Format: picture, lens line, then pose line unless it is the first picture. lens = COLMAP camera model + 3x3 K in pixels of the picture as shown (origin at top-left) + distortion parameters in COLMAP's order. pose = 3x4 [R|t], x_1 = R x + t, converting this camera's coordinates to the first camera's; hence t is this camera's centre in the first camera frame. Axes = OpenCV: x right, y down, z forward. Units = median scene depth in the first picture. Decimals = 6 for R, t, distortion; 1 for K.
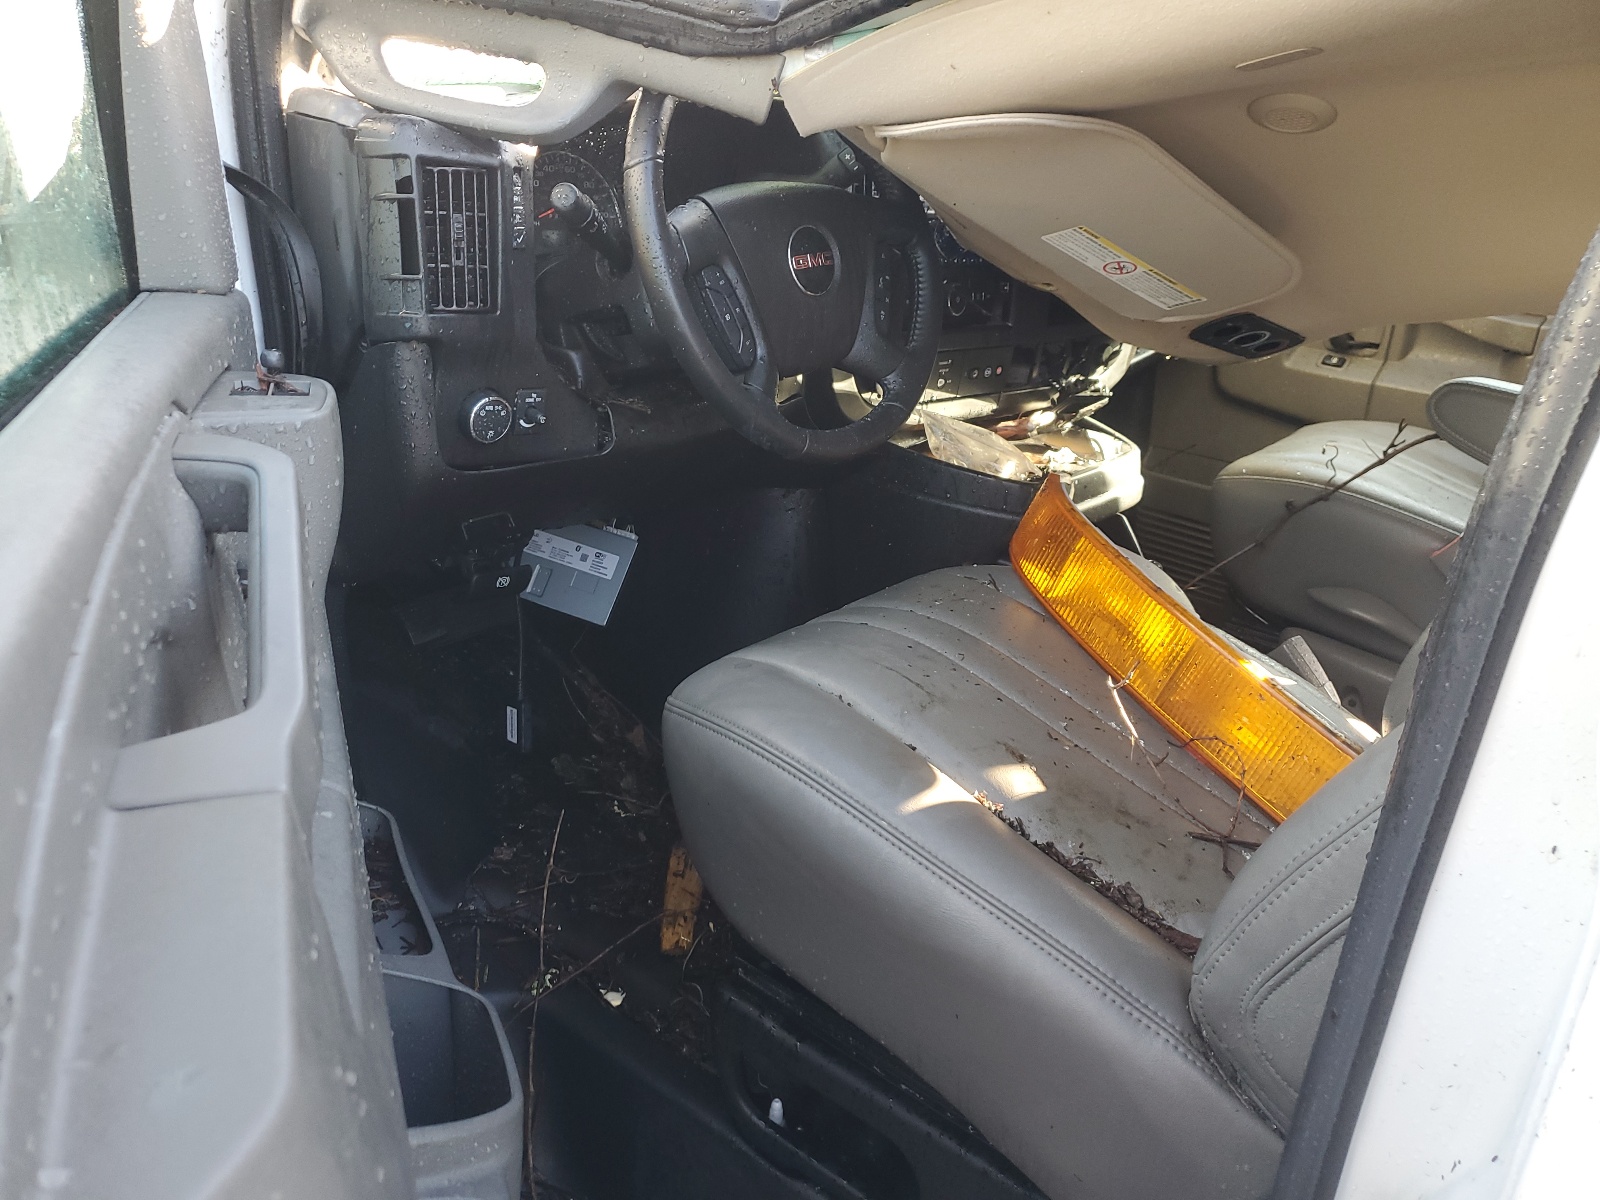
lens RADIAL K [[1219.1, 0, 800.9], [0, 1219.1, 592.3], [0, 0, 1]] dist [0.008817, 0.024314]
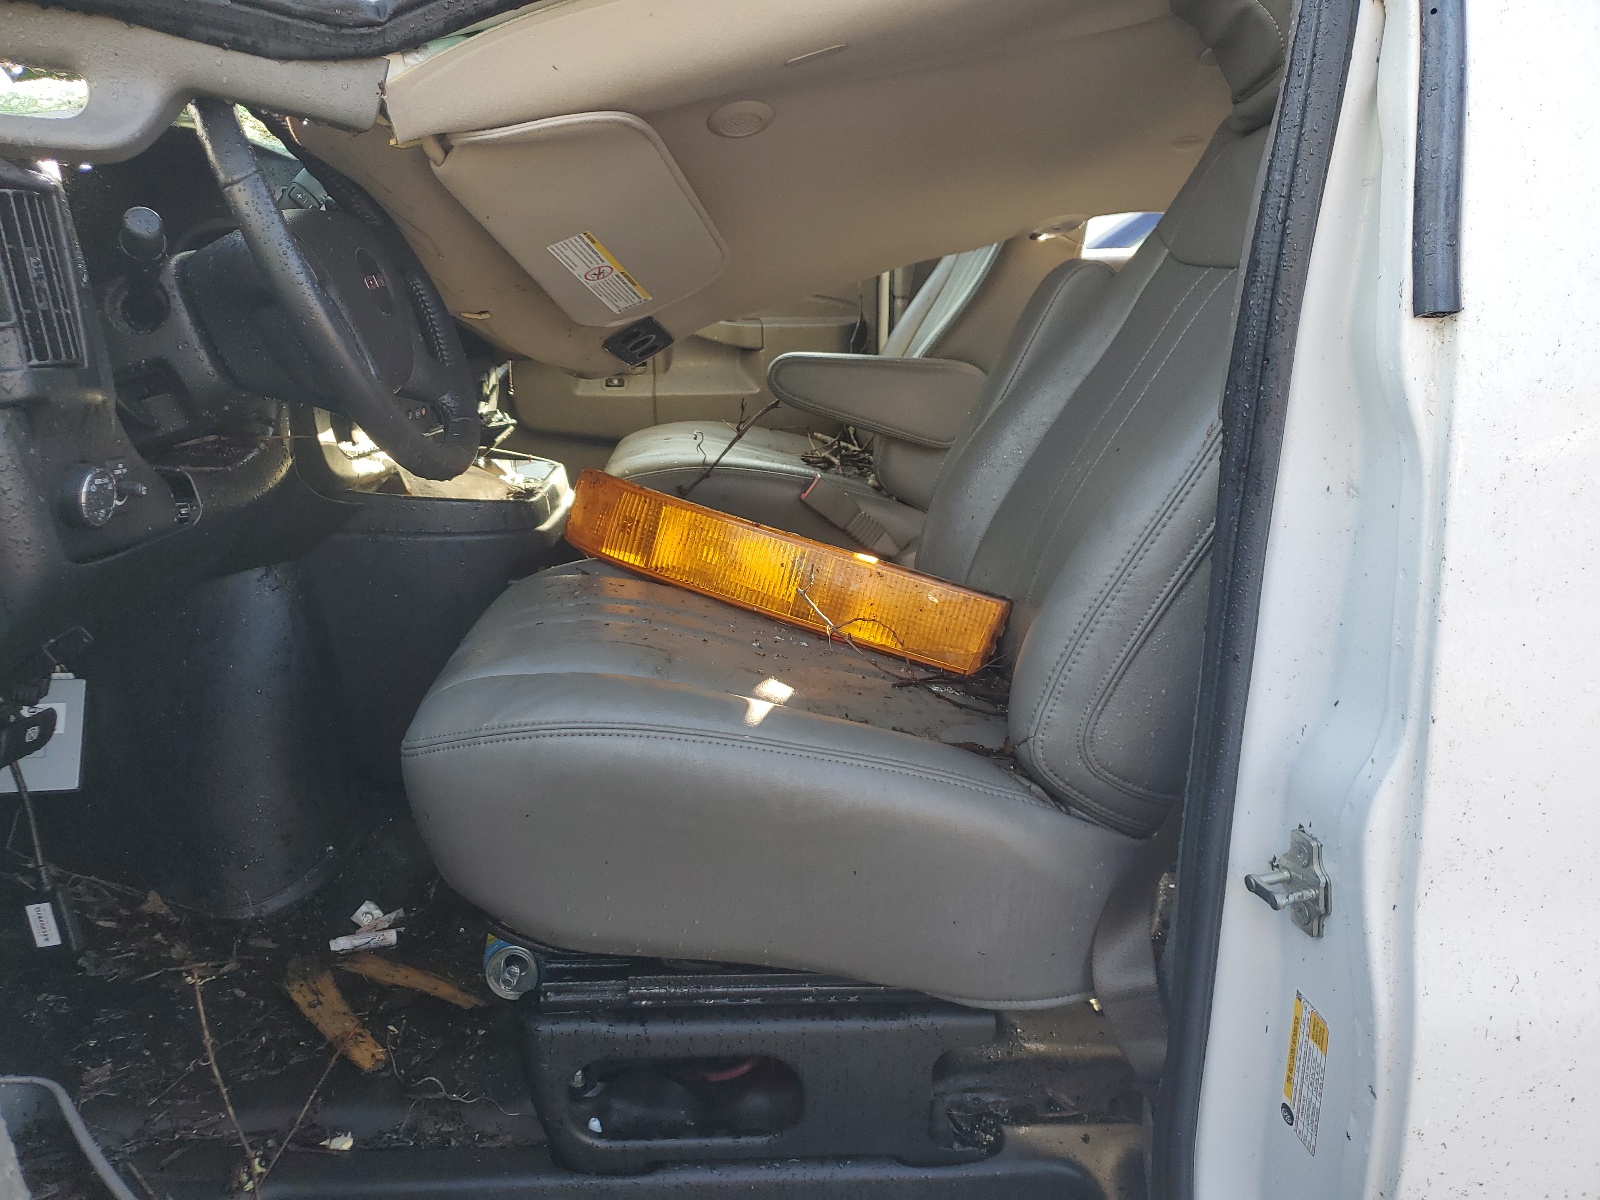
lens RADIAL K [[1219.1, 0, 805.6], [0, 1219.1, 604.4], [0, 0, 1]] dist [0.008817, 0.024314]
pose [[0.757991, -0.261996, 0.597334, -0.442040], [0.298769, 0.953524, 0.039100, 0.042631], [-0.579817, 0.148828, 0.801039, 0.070756]]
